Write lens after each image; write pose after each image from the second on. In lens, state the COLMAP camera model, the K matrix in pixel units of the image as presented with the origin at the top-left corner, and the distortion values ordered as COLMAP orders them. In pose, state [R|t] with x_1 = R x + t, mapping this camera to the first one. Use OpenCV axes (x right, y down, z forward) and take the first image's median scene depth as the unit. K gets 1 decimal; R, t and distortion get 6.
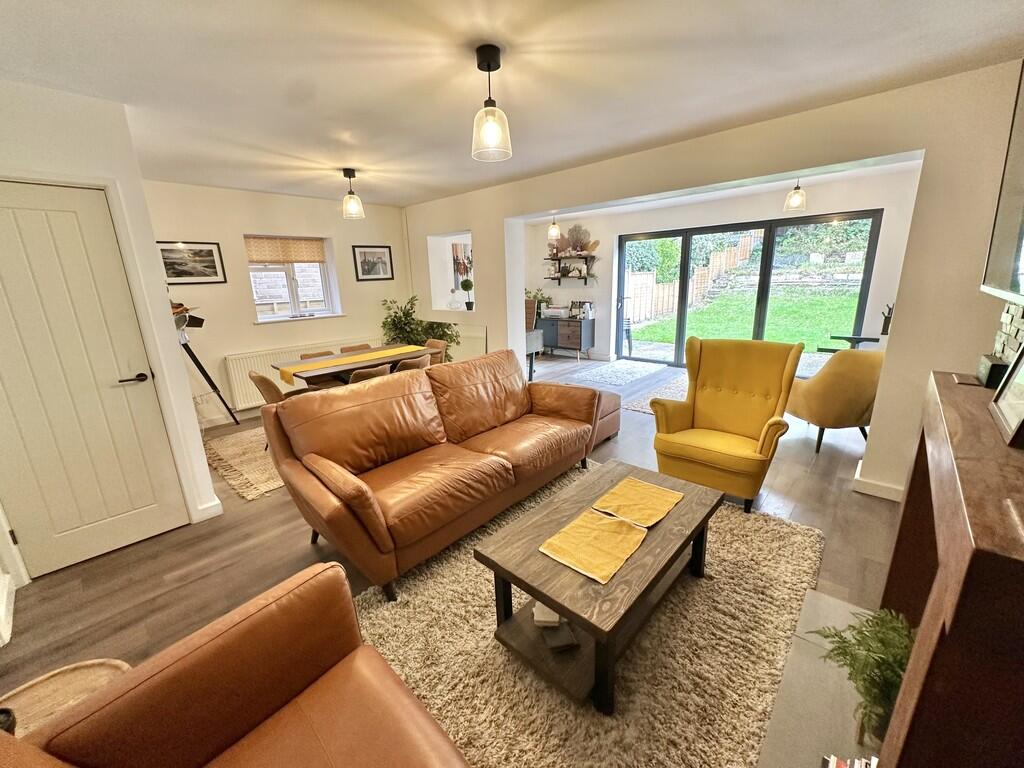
lens RADIAL K [[407.7, 0, 509.5], [0, 407.7, 382.5], [0, 0, 1]] dist [-0.001528, -0.000054]
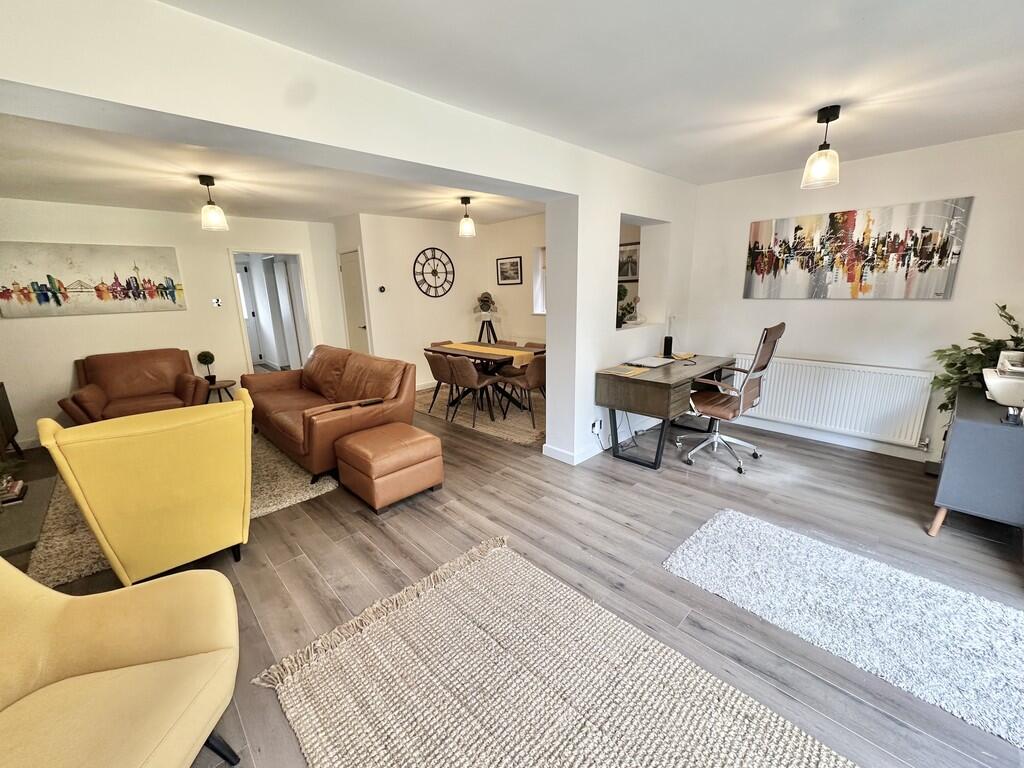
lens RADIAL K [[407.7, 0, 510.0], [0, 407.7, 387.5], [0, 0, 1]] dist [-0.001528, -0.000054]
pose [[-0.064776, 0.273133, -0.959793, 0.809769], [-0.220284, 0.934172, 0.280709, -0.294204], [0.973283, 0.229610, -0.000345, 1.033875]]
